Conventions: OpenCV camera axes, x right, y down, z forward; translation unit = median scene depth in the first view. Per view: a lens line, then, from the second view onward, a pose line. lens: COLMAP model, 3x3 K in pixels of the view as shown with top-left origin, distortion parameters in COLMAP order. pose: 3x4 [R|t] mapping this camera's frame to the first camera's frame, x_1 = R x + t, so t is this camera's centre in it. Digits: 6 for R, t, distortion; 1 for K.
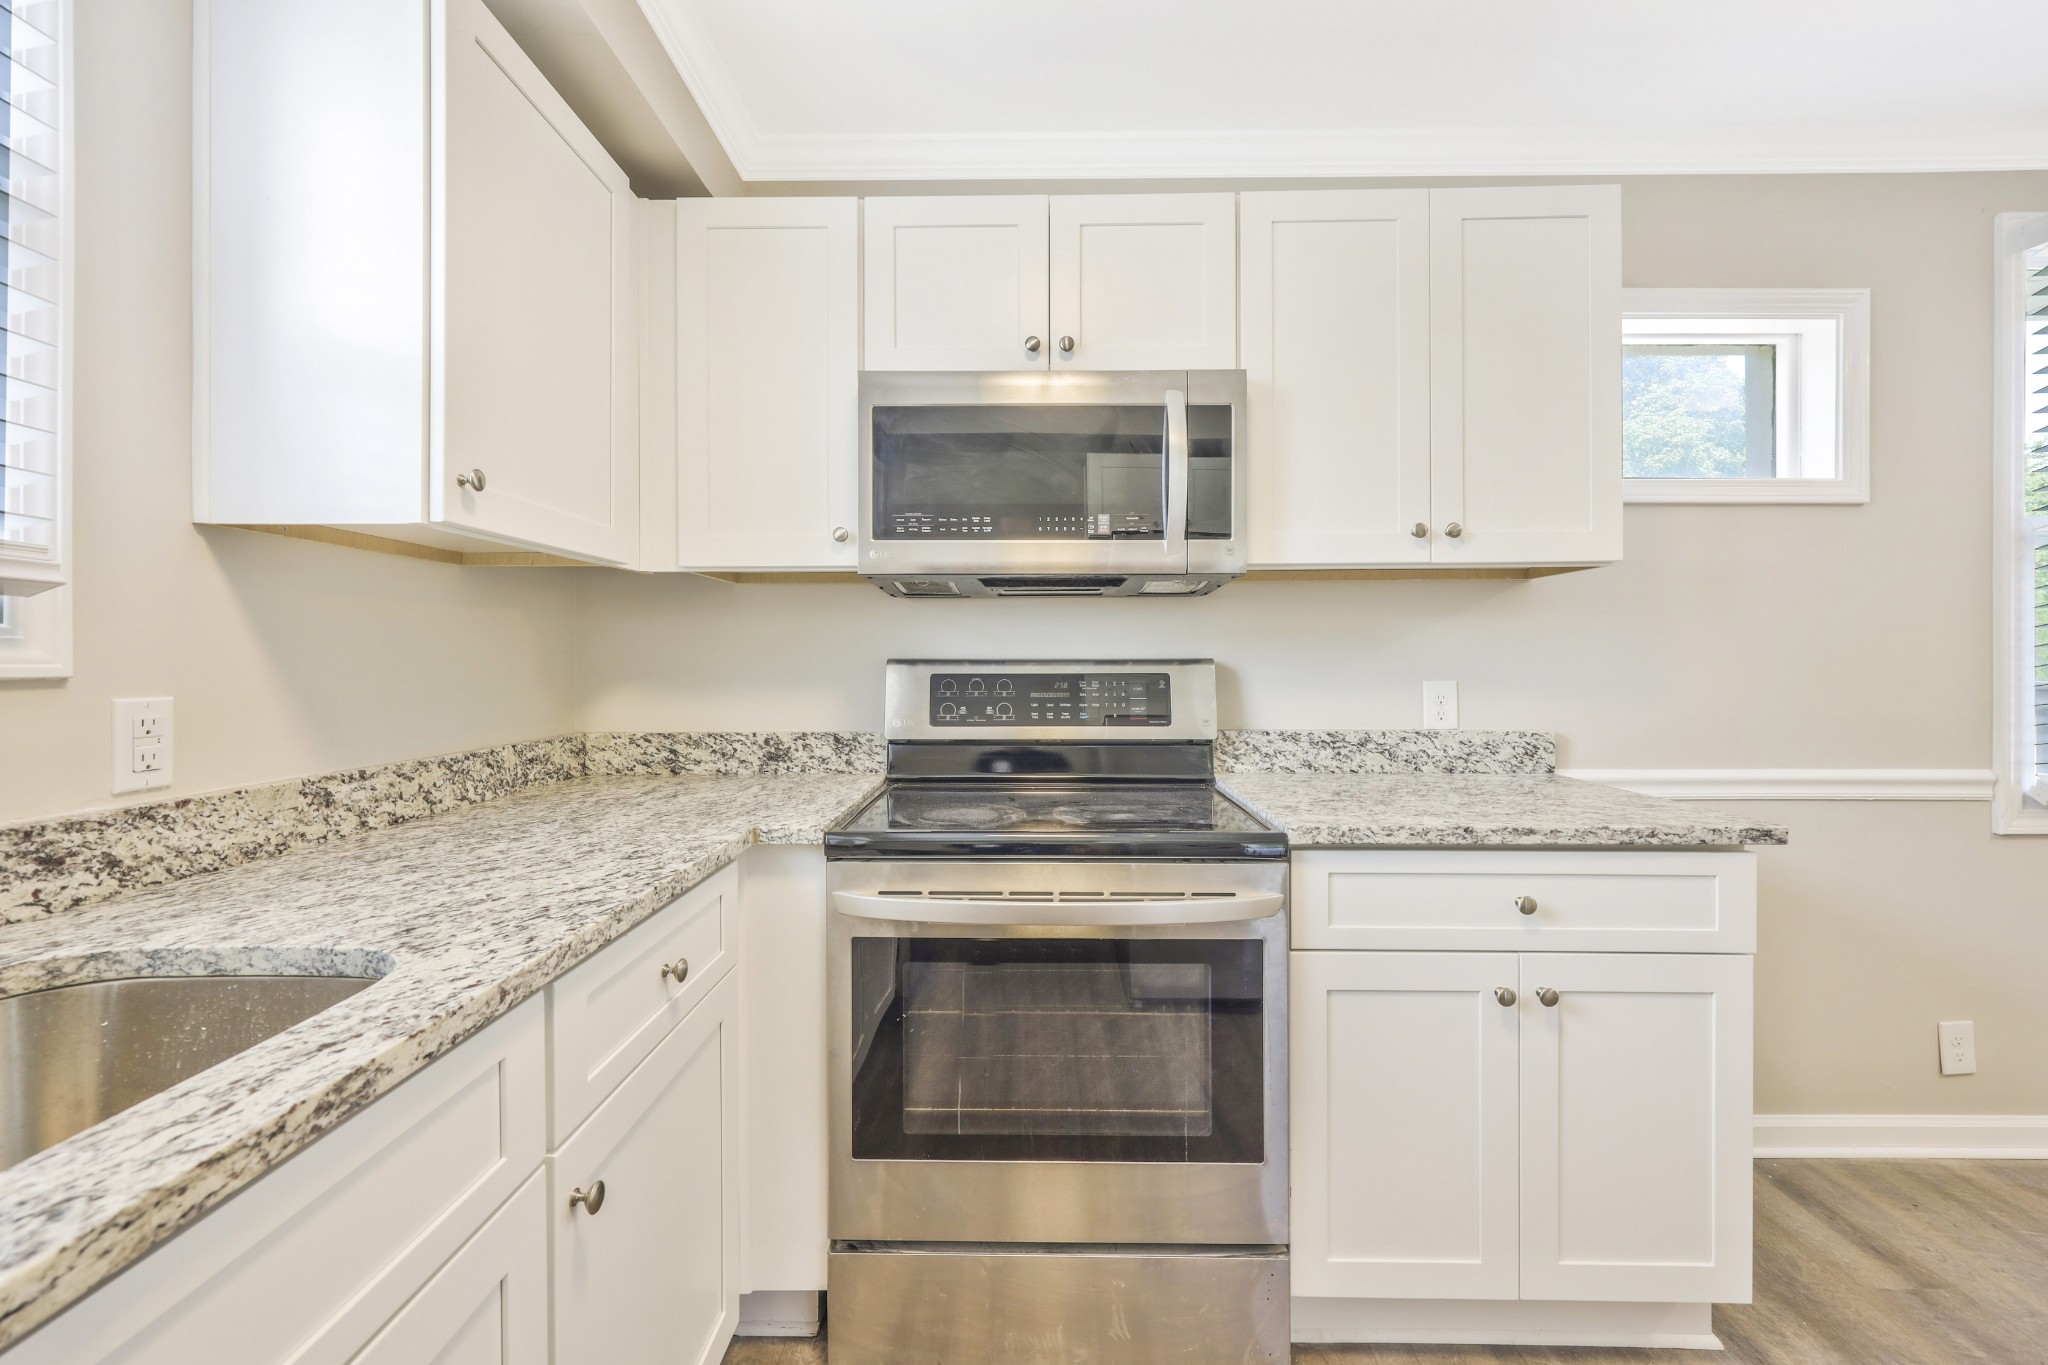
lens RADIAL K [[839.9, 0, 1034.7], [0, 839.9, 657.3], [0, 0, 1]] dist [-0.000602, 0.000656]
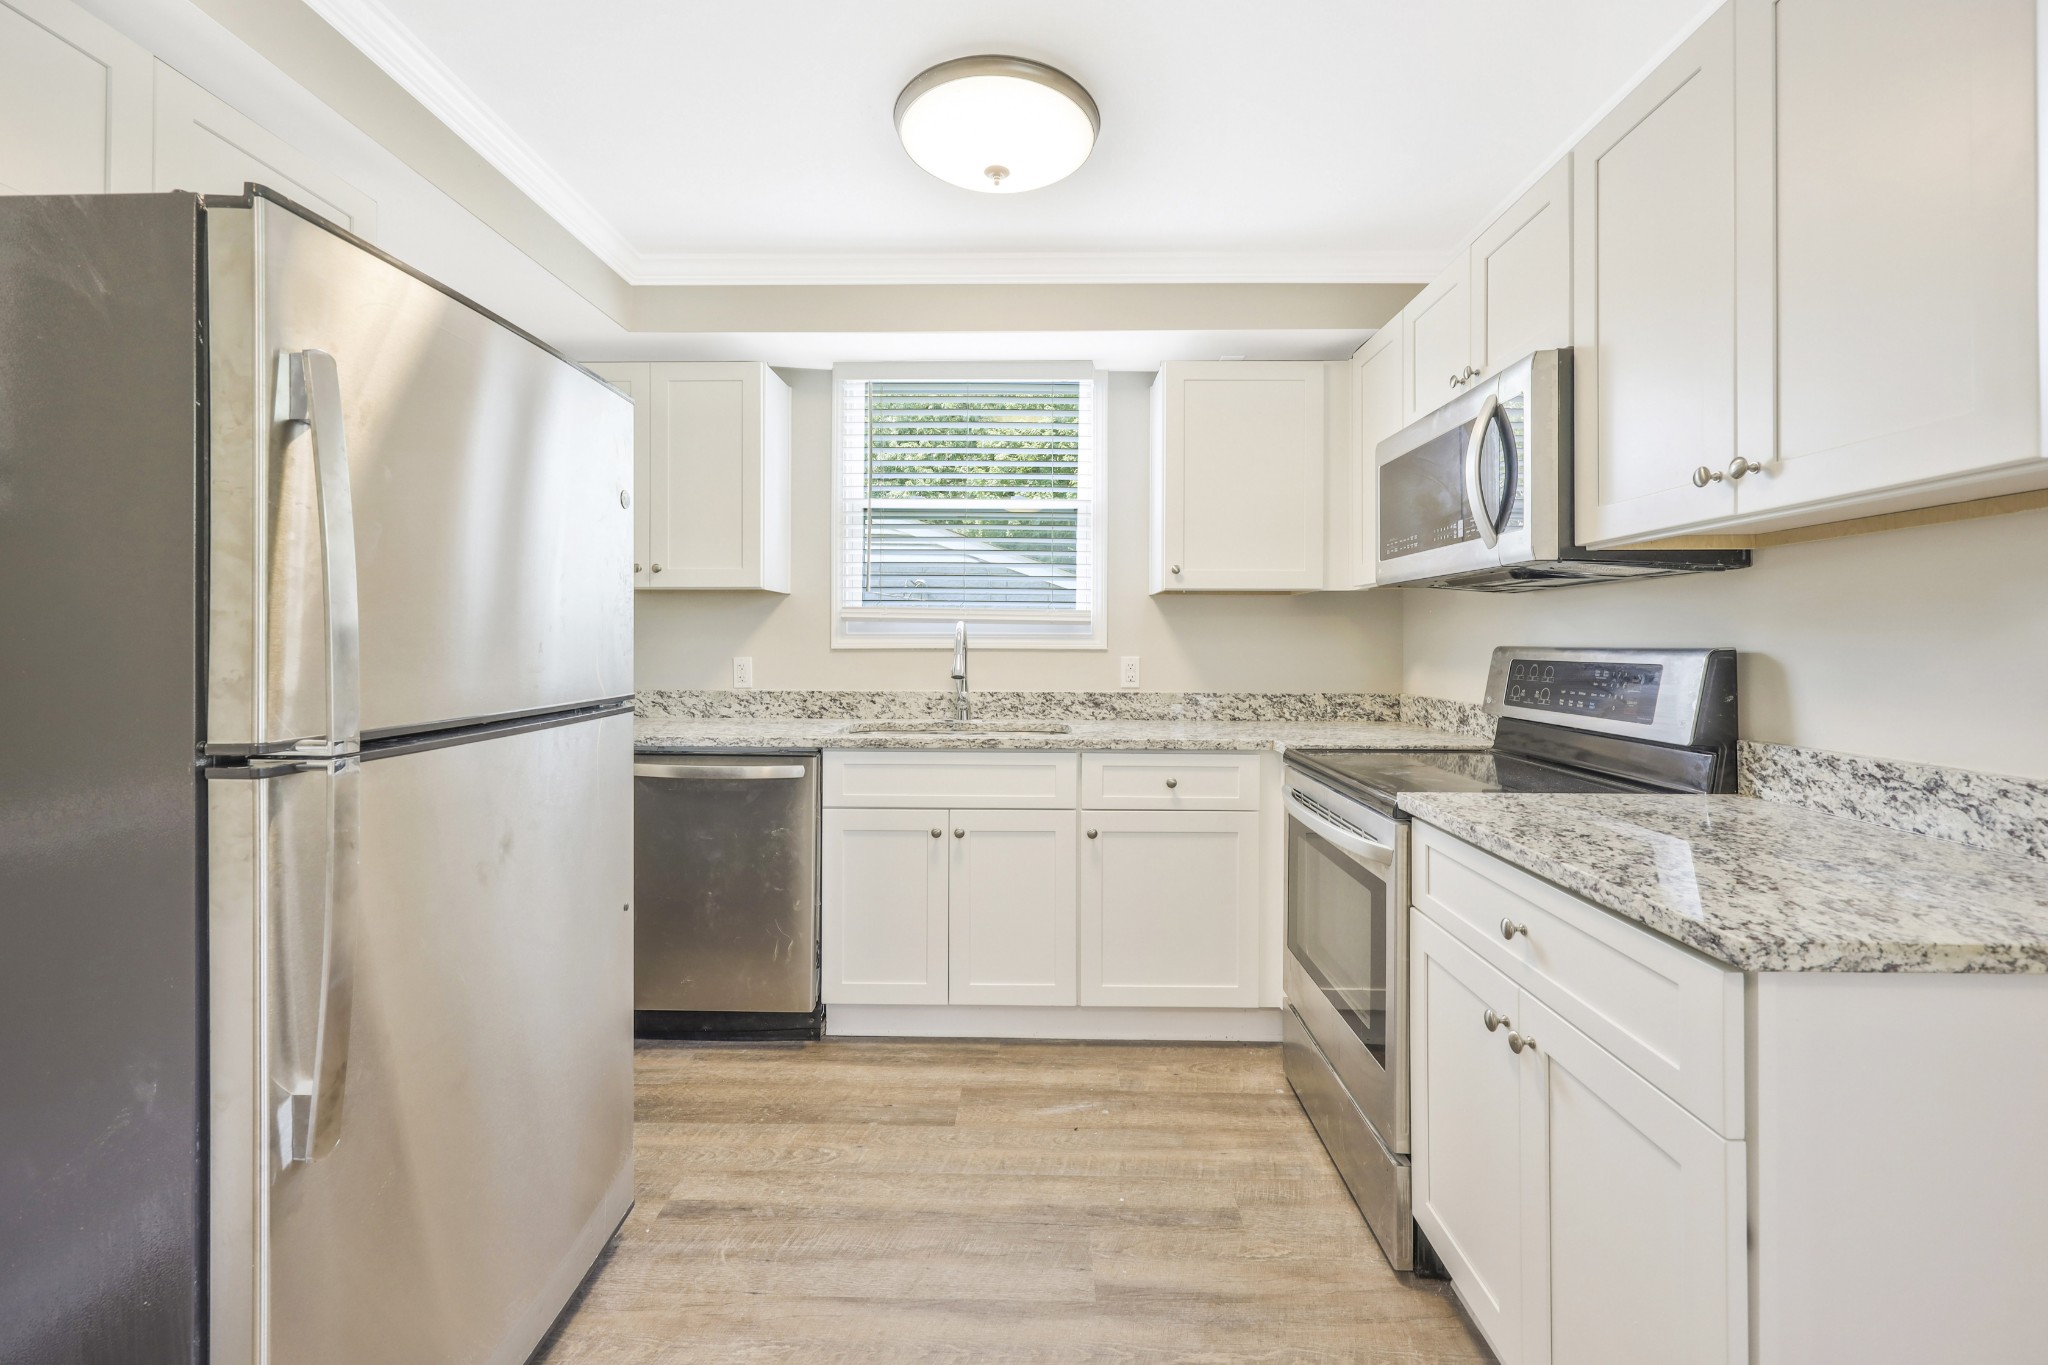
lens RADIAL K [[839.9, 0, 1016.1], [0, 839.9, 635.5], [0, 0, 1]] dist [-0.000602, 0.000656]
pose [[-0.016392, -0.005844, -0.999849, 1.018260], [-0.000626, 0.999983, -0.005835, -0.005581], [0.999865, 0.000530, -0.016395, 0.339929]]
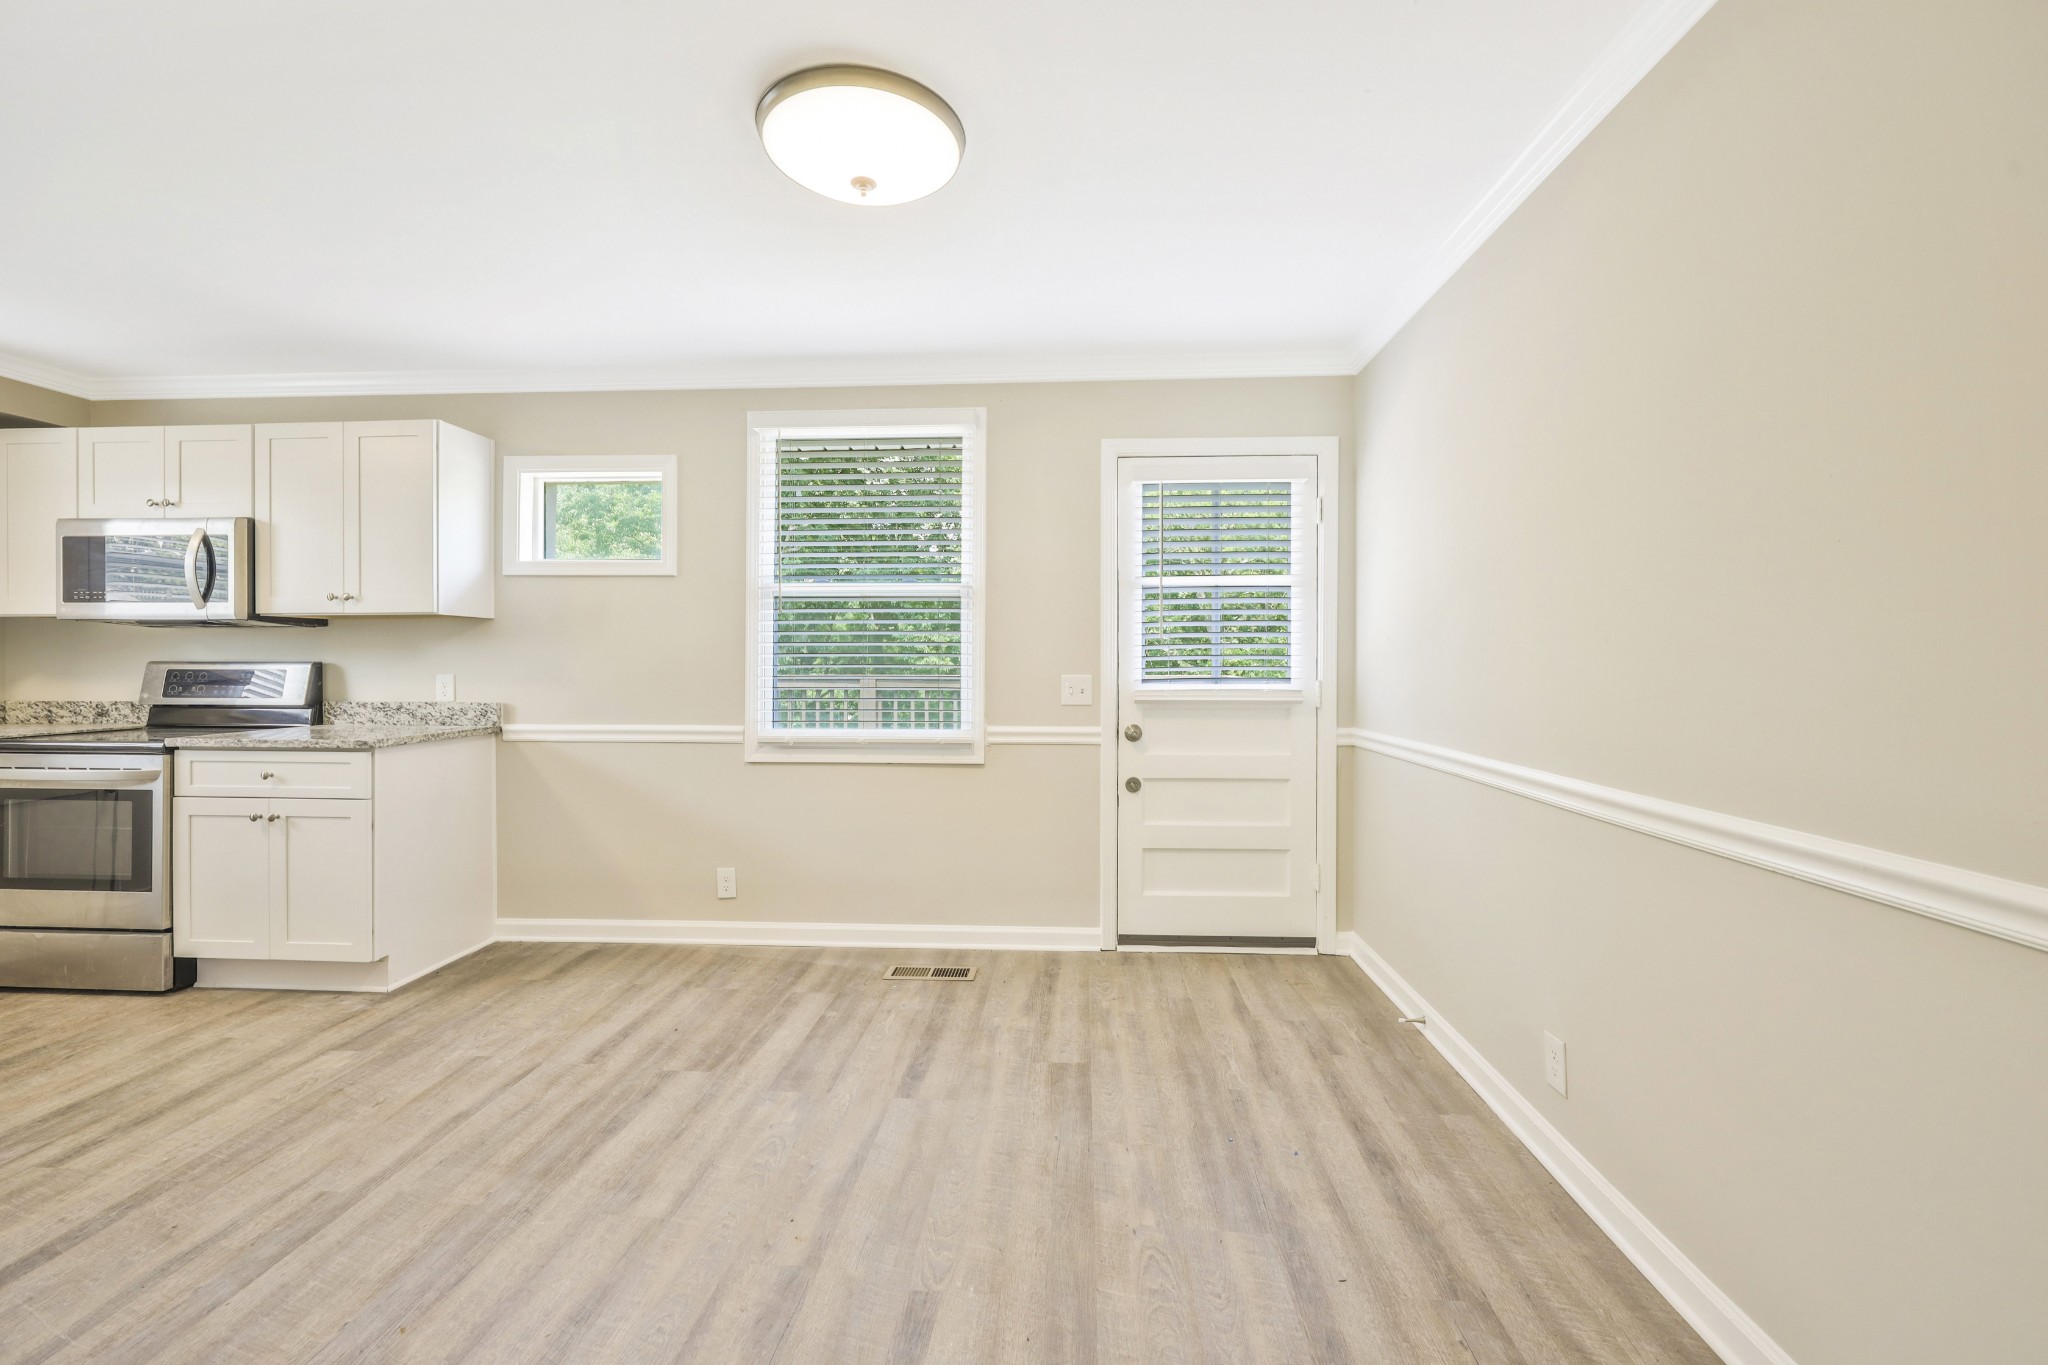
lens RADIAL K [[839.9, 0, 1029.3], [0, 839.9, 659.4], [0, 0, 1]] dist [-0.000602, 0.000656]
pose [[0.998926, 0.003814, -0.046168, 1.838698], [-0.003735, 0.999991, 0.001793, -0.012470], [0.046174, -0.001619, 0.998932, -0.752789]]
